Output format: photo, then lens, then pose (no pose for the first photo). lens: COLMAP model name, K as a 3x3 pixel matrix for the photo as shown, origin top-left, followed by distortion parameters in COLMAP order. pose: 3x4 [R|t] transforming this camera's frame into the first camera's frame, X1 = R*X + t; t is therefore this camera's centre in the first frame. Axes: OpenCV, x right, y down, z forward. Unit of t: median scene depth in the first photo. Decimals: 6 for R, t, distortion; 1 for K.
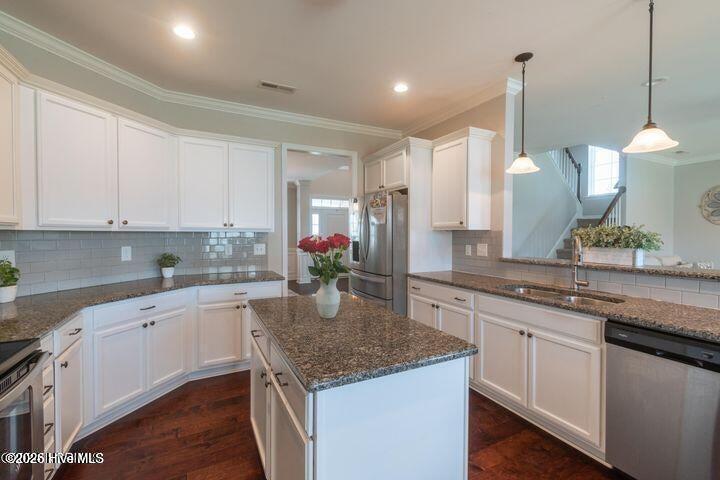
lens RADIAL K [[317.6, 0, 362.6], [0, 317.6, 239.2], [0, 0, 1]] dist [0.001454, -0.000490]
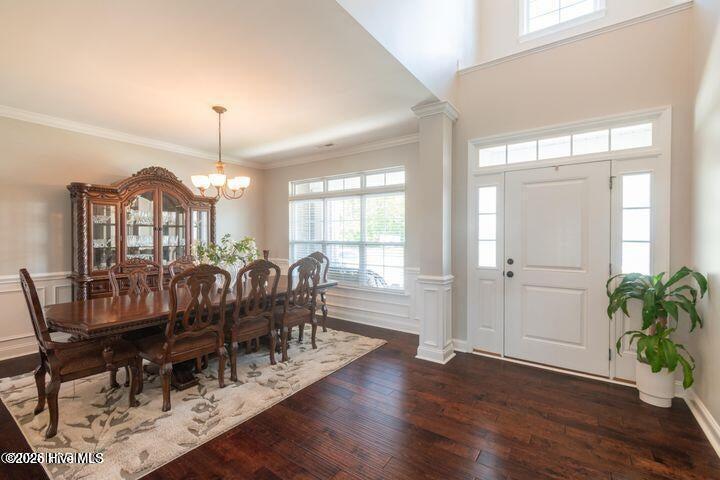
lens RADIAL K [[317.6, 0, 362.6], [0, 317.6, 239.2], [0, 0, 1]] dist [0.001454, -0.000490]
pose [[0.467691, 0.007160, -0.883863, 0.123905], [-0.014205, 0.999899, 0.000584, -0.012160], [0.883778, 0.012282, 0.467745, 0.678631]]
